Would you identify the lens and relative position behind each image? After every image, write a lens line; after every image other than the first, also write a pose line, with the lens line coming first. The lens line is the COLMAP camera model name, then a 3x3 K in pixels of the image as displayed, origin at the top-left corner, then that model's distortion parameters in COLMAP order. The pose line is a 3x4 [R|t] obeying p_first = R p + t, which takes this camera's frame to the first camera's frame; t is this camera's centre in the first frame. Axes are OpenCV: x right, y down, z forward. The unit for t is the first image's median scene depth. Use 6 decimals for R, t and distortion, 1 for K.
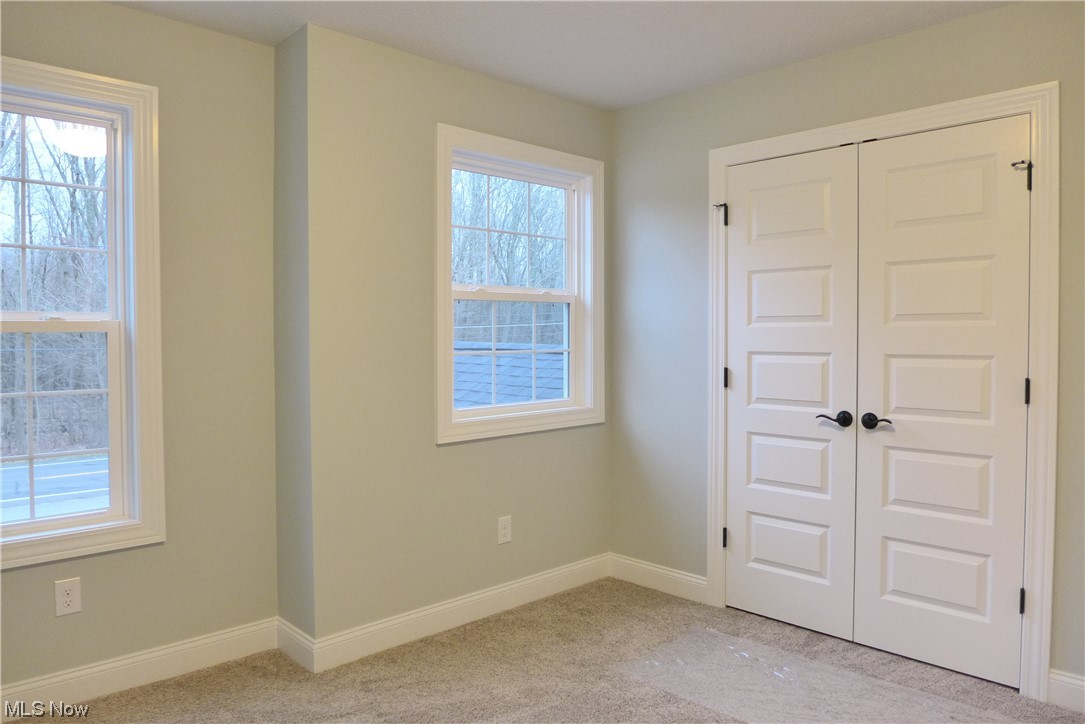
lens RADIAL K [[756.9, 0, 542.5], [0, 756.9, 362.0], [0, 0, 1]] dist [-0.040606, 0.001798]
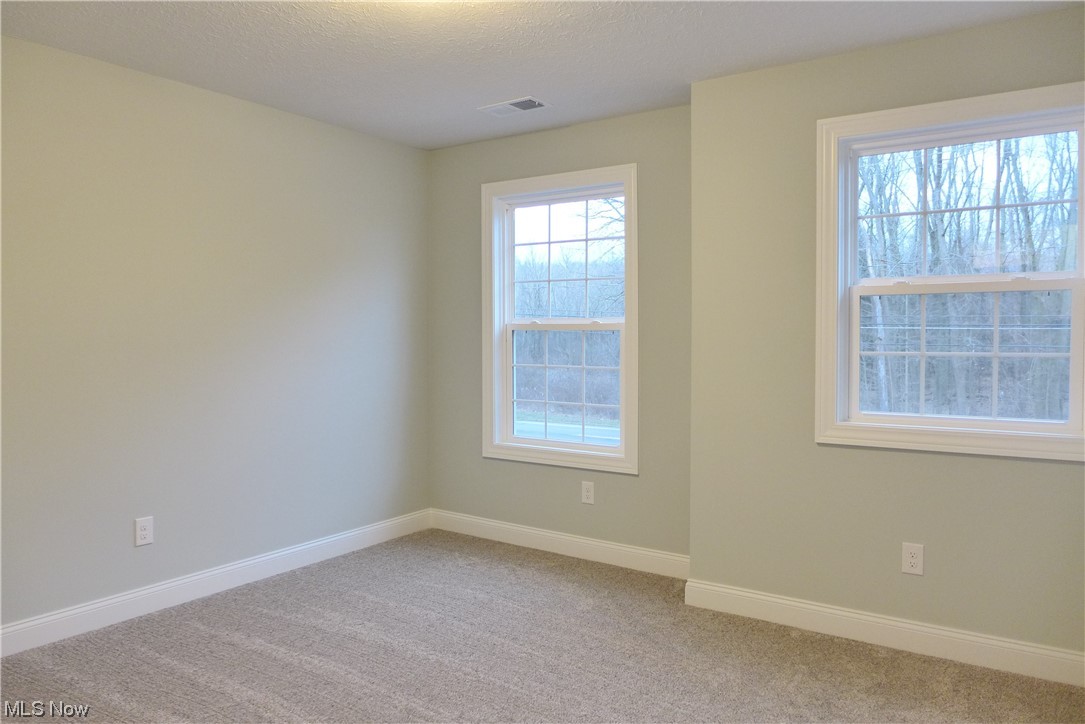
lens RADIAL K [[756.9, 0, 542.5], [0, 756.9, 362.0], [0, 0, 1]] dist [-0.040606, 0.001798]
pose [[0.194547, 0.043458, -0.979930, 0.759847], [-0.028890, 0.998839, 0.038561, -0.026273], [0.980468, 0.020808, 0.195576, 0.449054]]
